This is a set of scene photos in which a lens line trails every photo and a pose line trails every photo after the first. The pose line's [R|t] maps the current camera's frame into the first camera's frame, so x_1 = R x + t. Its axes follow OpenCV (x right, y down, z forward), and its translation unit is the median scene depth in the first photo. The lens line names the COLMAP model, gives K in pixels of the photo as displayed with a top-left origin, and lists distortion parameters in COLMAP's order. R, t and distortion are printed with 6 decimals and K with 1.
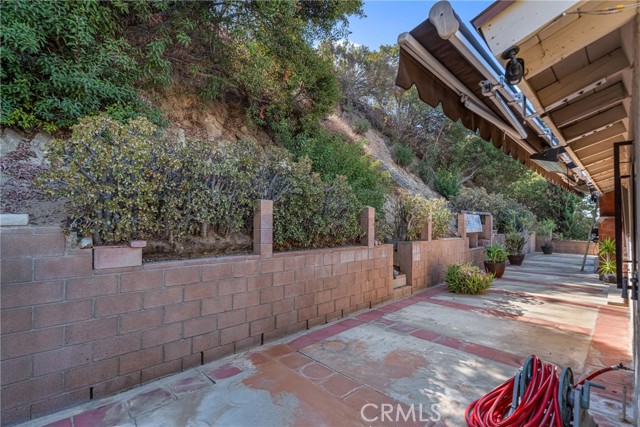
lens RADIAL K [[305.0, 0, 320.0], [0, 305.0, 213.5], [0, 0, 1]] dist [-0.001631, -0.000218]
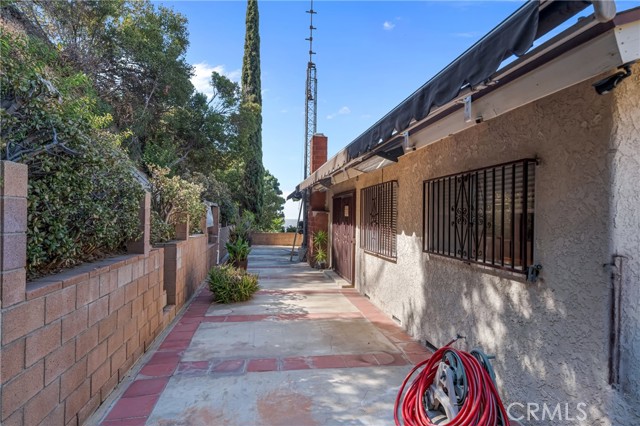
lens RADIAL K [[372.7, 0, 320.0], [0, 372.7, 213.0], [0, 0, 1]] dist [0.002015, 0.000895]
pose [[0.576861, 0.009477, 0.816787, -0.298839], [-0.032737, 0.999398, 0.011526, 0.003971], [-0.816186, -0.033388, 0.576824, 0.322353]]
